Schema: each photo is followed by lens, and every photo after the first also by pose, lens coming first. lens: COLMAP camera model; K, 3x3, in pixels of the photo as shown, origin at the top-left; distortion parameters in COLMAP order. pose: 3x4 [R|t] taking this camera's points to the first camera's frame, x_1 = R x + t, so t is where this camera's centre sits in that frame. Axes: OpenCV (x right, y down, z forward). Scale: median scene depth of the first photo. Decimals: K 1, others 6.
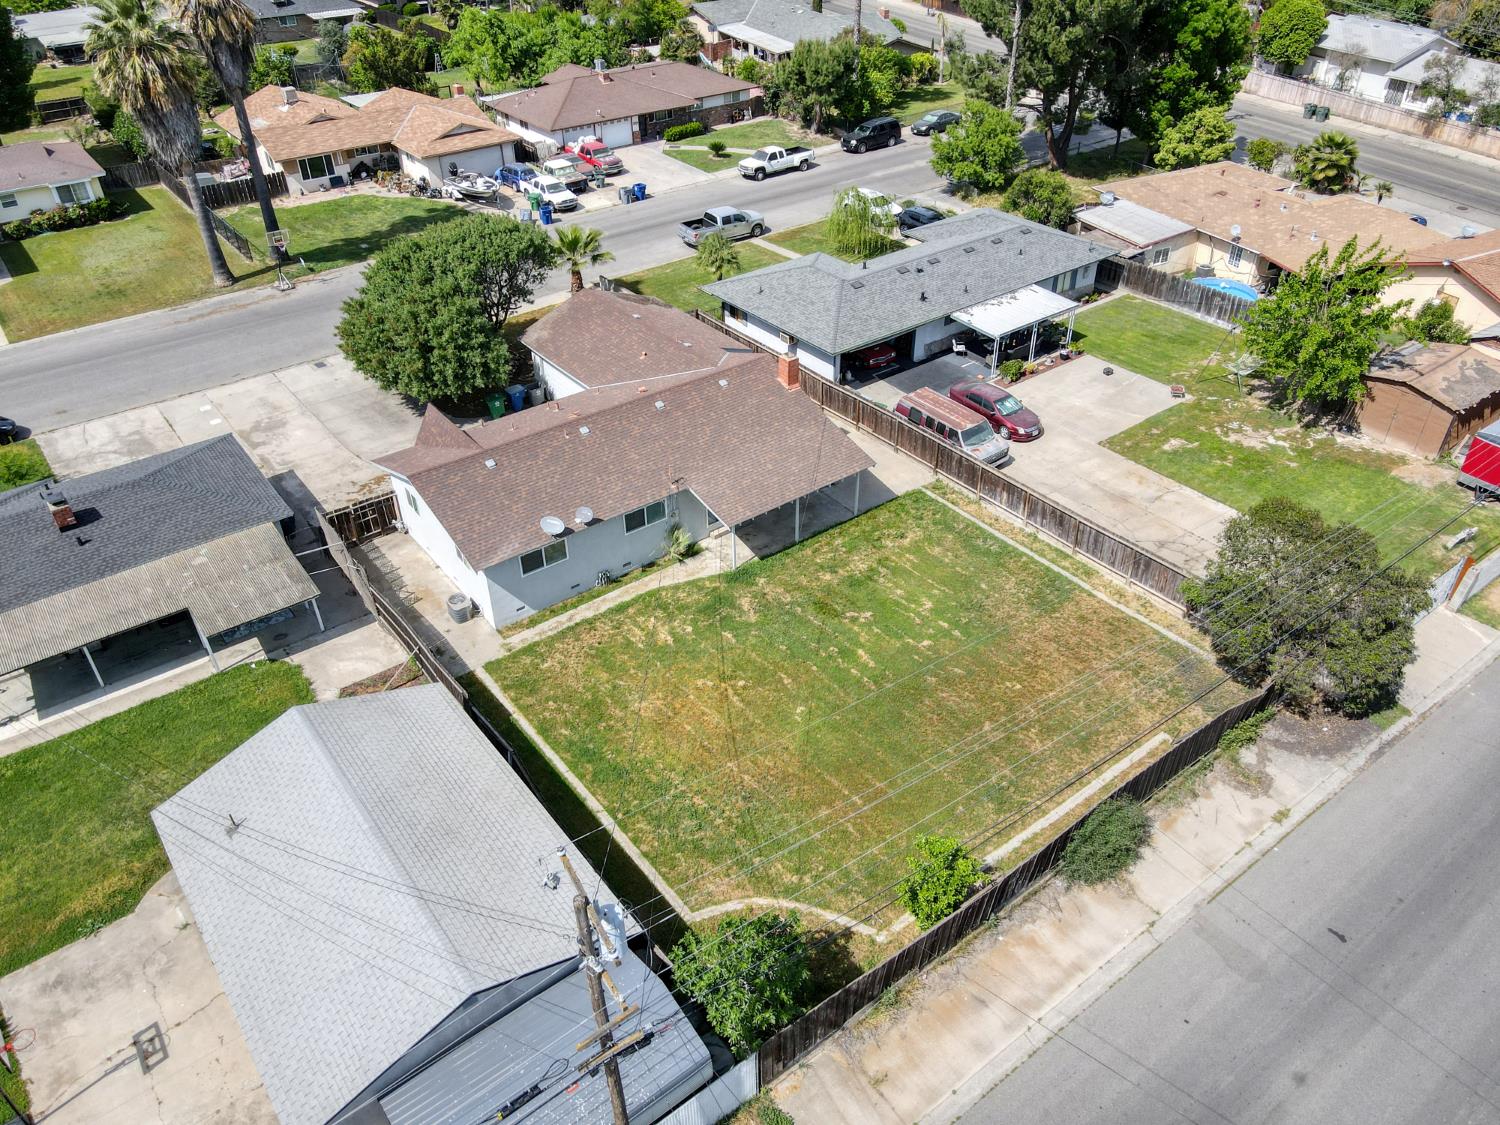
lens RADIAL K [[1098.2, 0, 750.0], [0, 1098.2, 562.5], [0, 0, 1]] dist [0.012071, 0.008524]
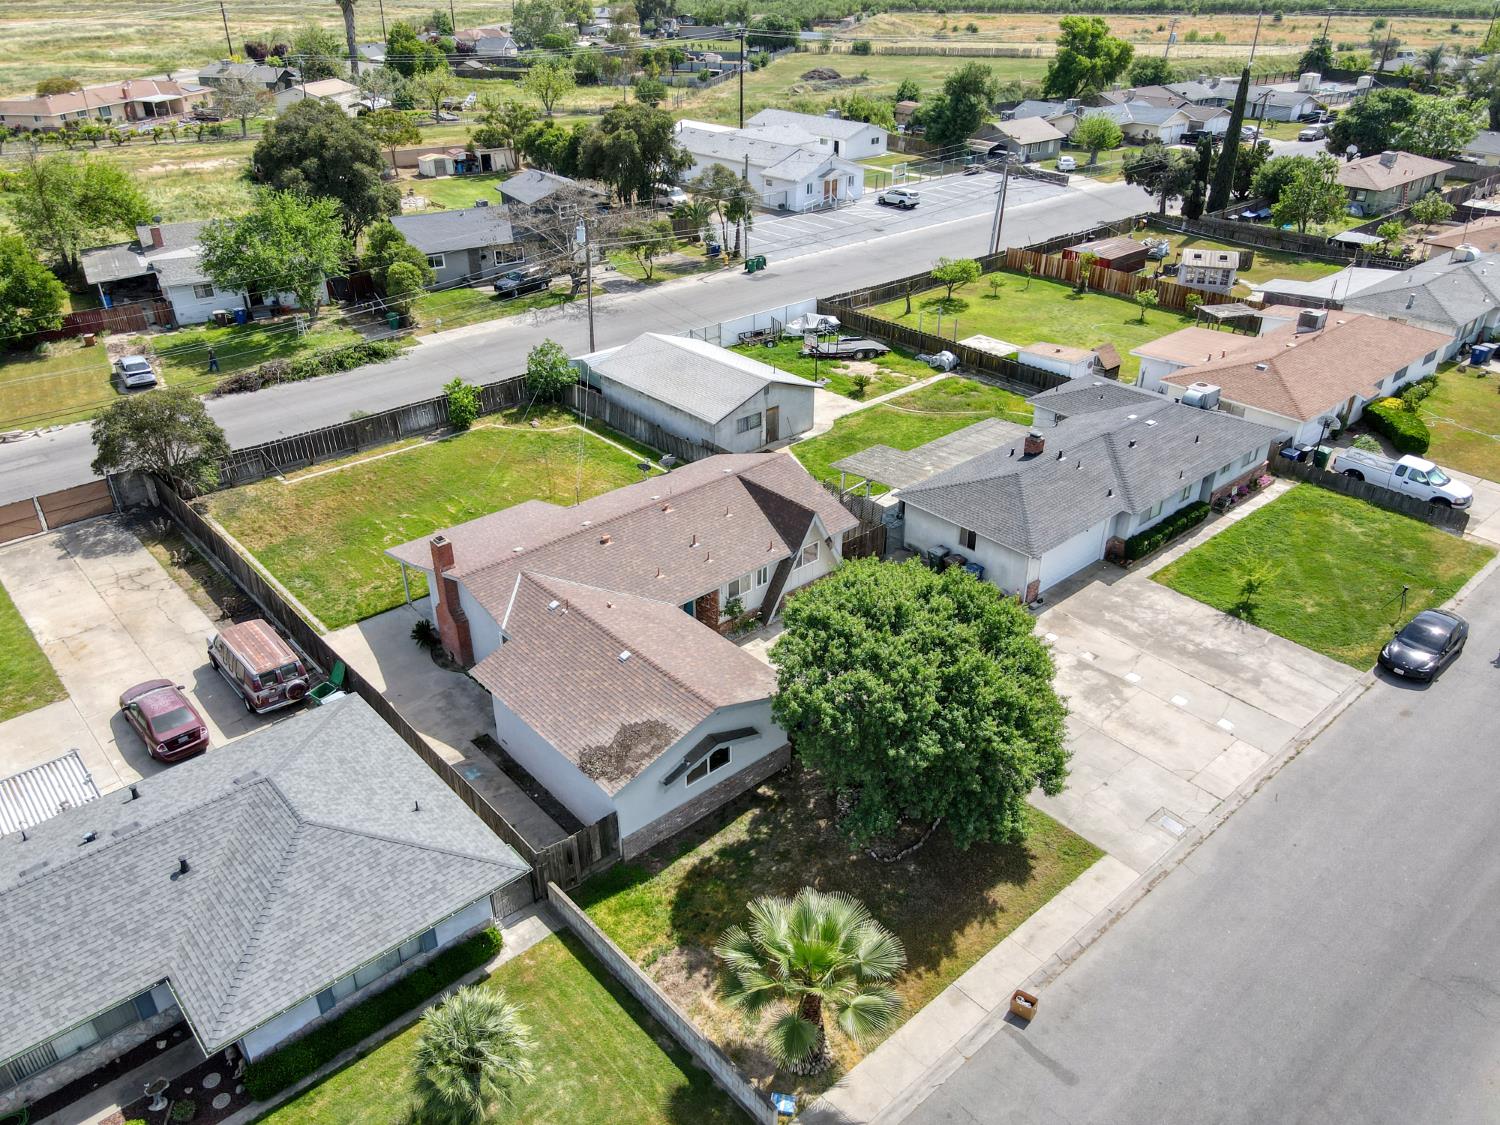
lens RADIAL K [[1096.4, 0, 748.6], [0, 1096.4, 567.2], [0, 0, 1]] dist [-0.003802, 0.036591]
pose [[-0.996876, 0.051617, -0.059789, -0.169736], [-0.033063, 0.414748, 0.909335, -1.048785], [0.071735, 0.908471, -0.411746, 1.473957]]
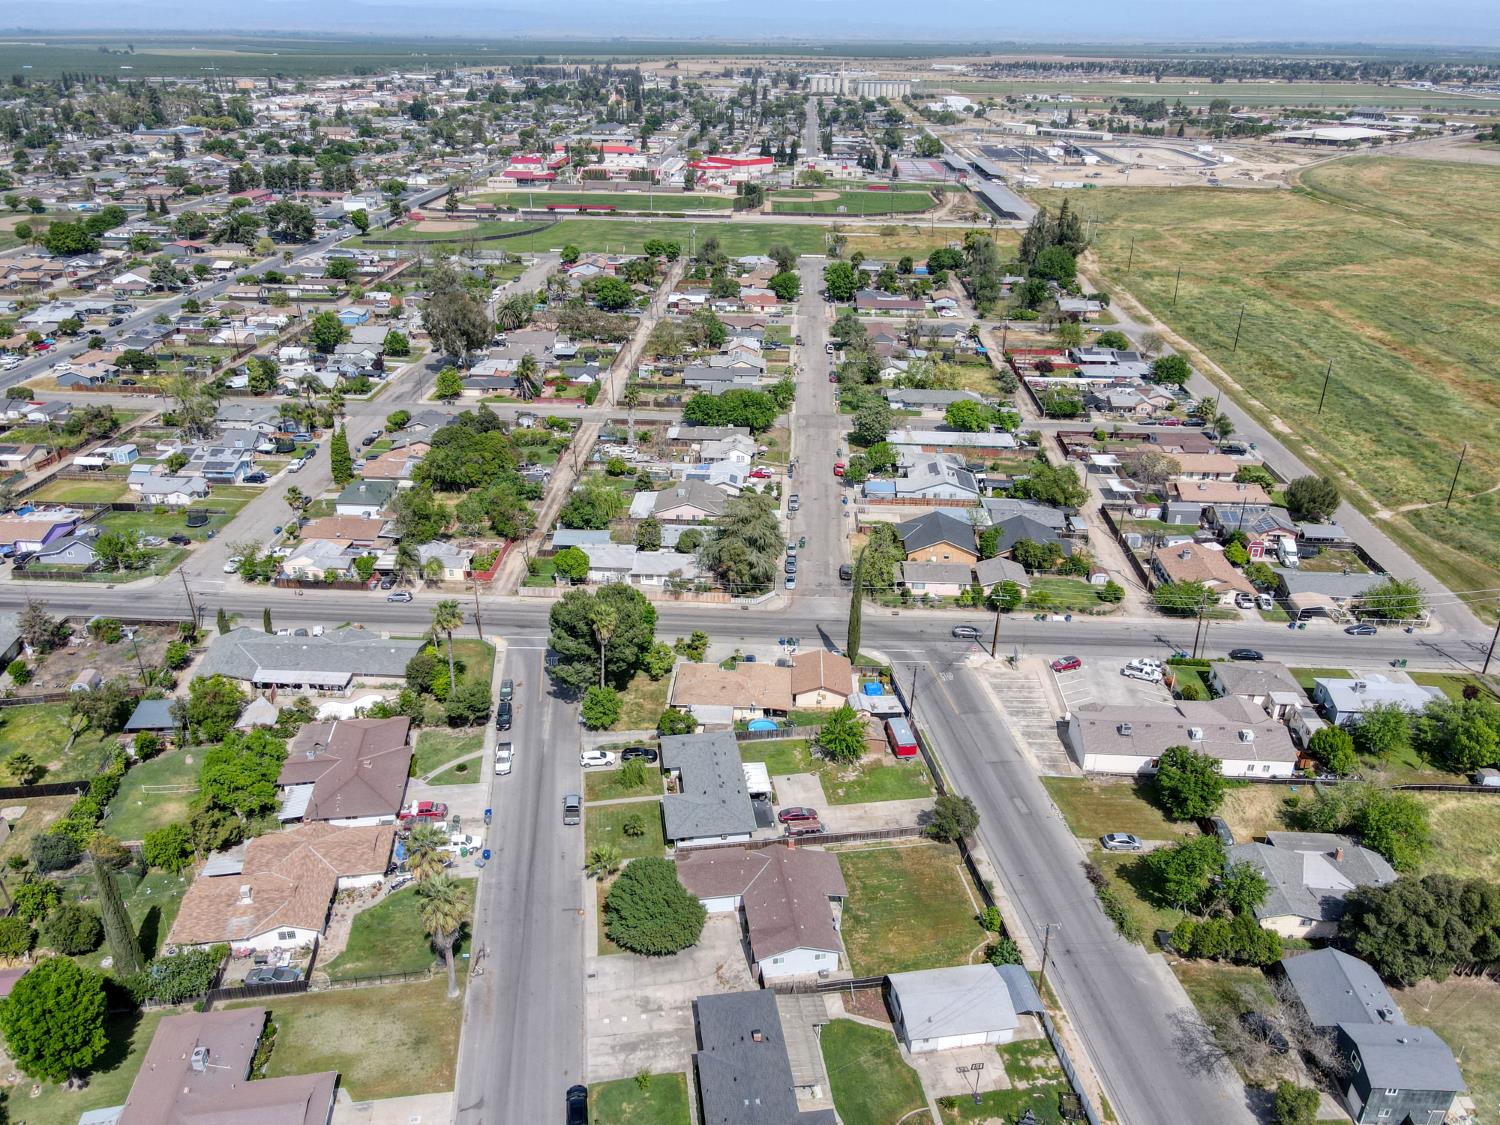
lens RADIAL K [[1096.4, 0, 748.6], [0, 1096.4, 567.2], [0, 0, 1]] dist [-0.003802, 0.036591]
pose [[0.486440, -0.364765, 0.793929, -2.103319], [0.495268, 0.863708, 0.093373, -1.166037], [-0.719781, 0.347787, 0.600798, -0.906166]]
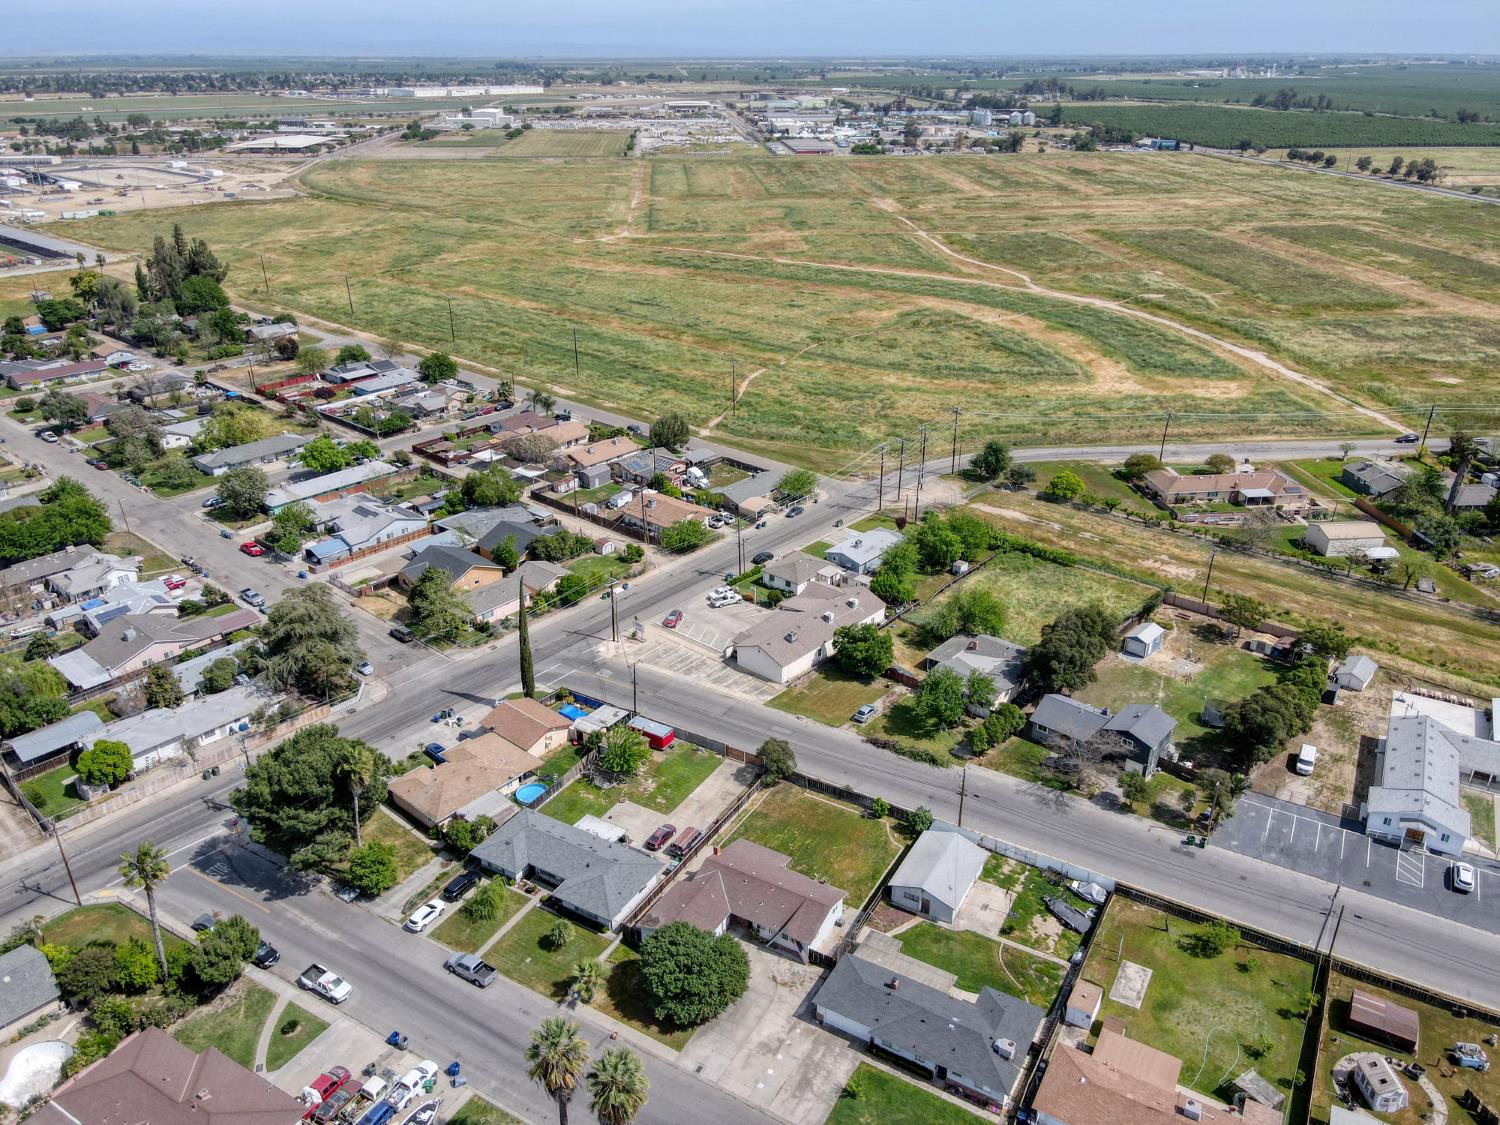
lens RADIAL K [[1096.4, 0, 748.6], [0, 1096.4, 567.2], [0, 0, 1]] dist [-0.003802, 0.036591]
pose [[-0.381197, -0.379856, 0.842852, -2.219903], [0.545657, 0.643509, 0.536800, -2.235736], [-0.746289, 0.664534, -0.038032, 0.593287]]
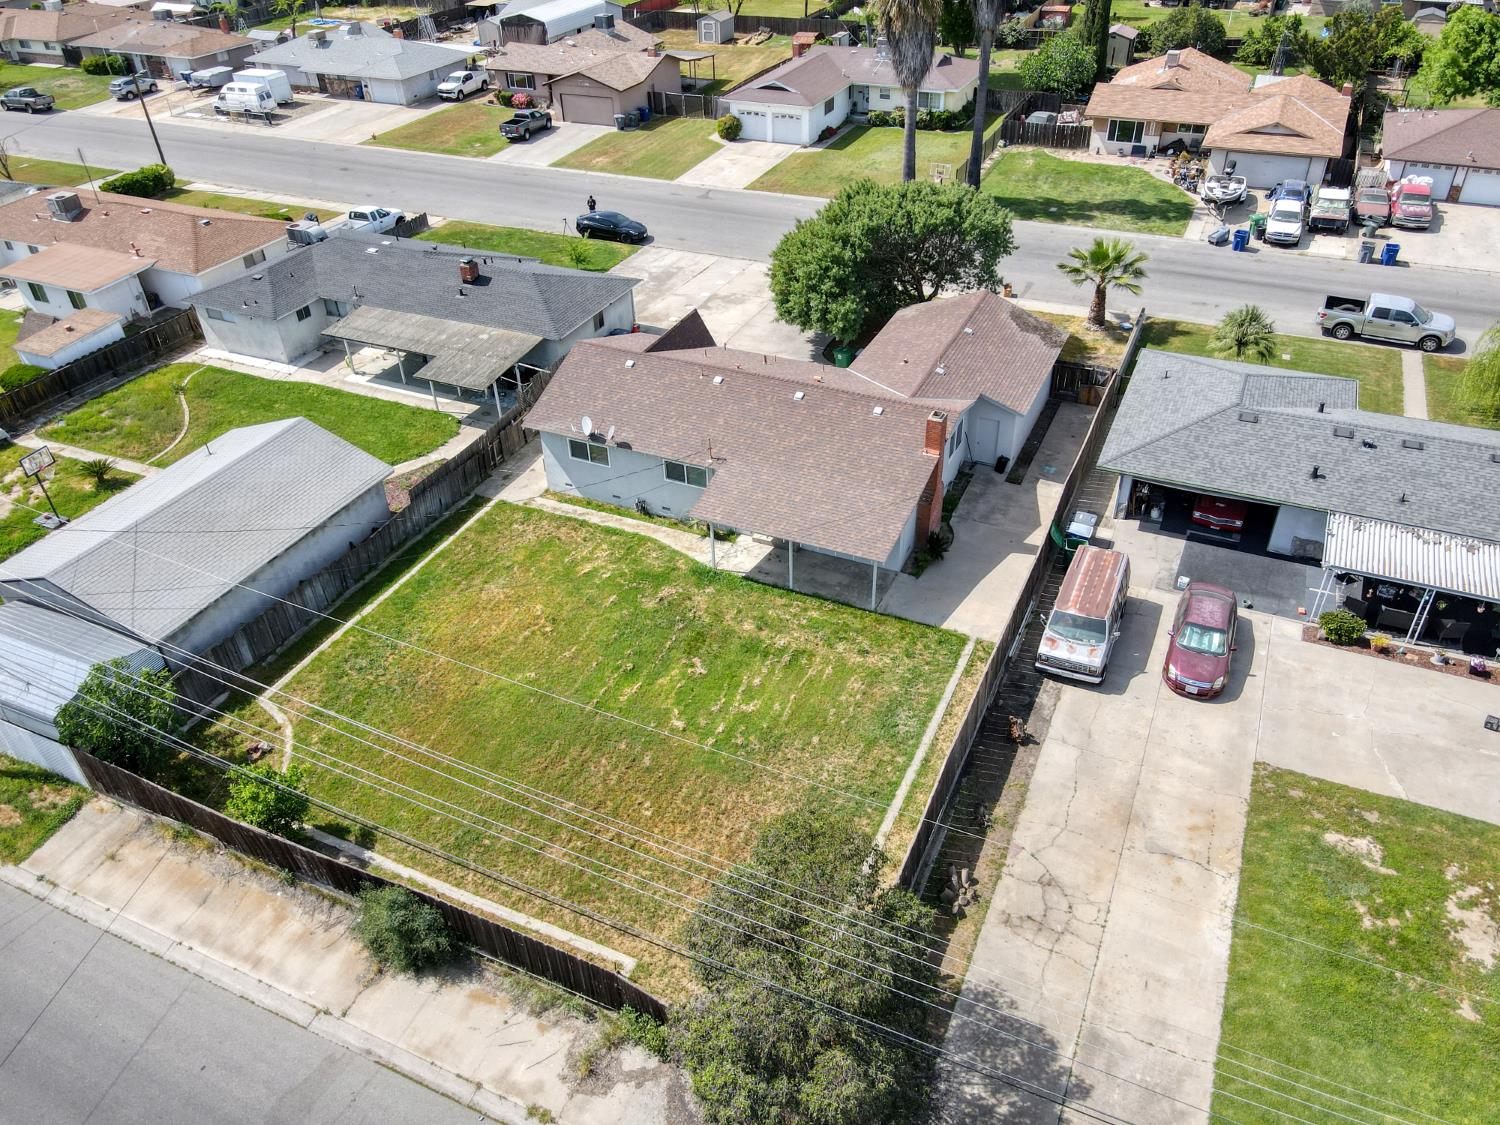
lens RADIAL K [[1096.4, 0, 748.6], [0, 1096.4, 567.2], [0, 0, 1]] dist [-0.003802, 0.036591]
pose [[0.466214, 0.521124, -0.714895, 0.658946], [-0.497542, 0.822631, 0.275190, -0.263153], [0.731503, 0.227392, 0.642803, 0.397776]]
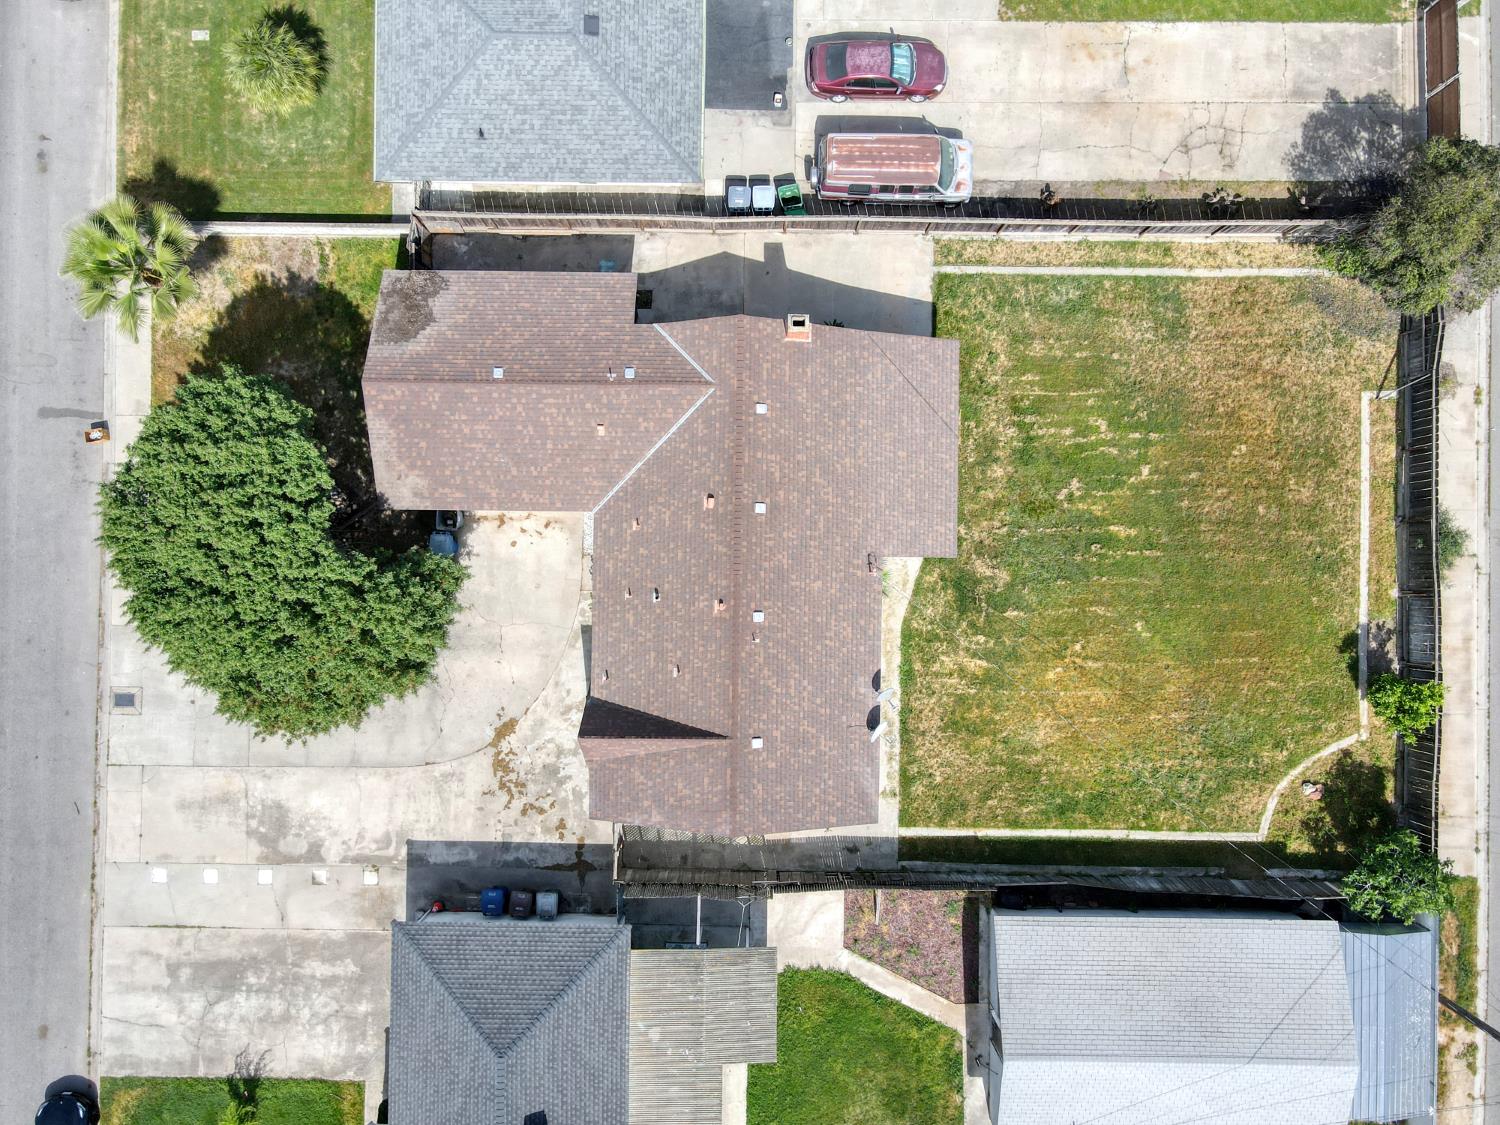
lens RADIAL K [[1055.3, 0, 750.0], [0, 1055.3, 562.5], [0, 0, 1]] dist [0.020319, 0.000202]
pose [[0.614618, -0.788481, 0.023298, -0.136909], [0.455182, 0.378625, 0.805886, -0.751915], [-0.644247, -0.484707, 0.591612, 0.542914]]
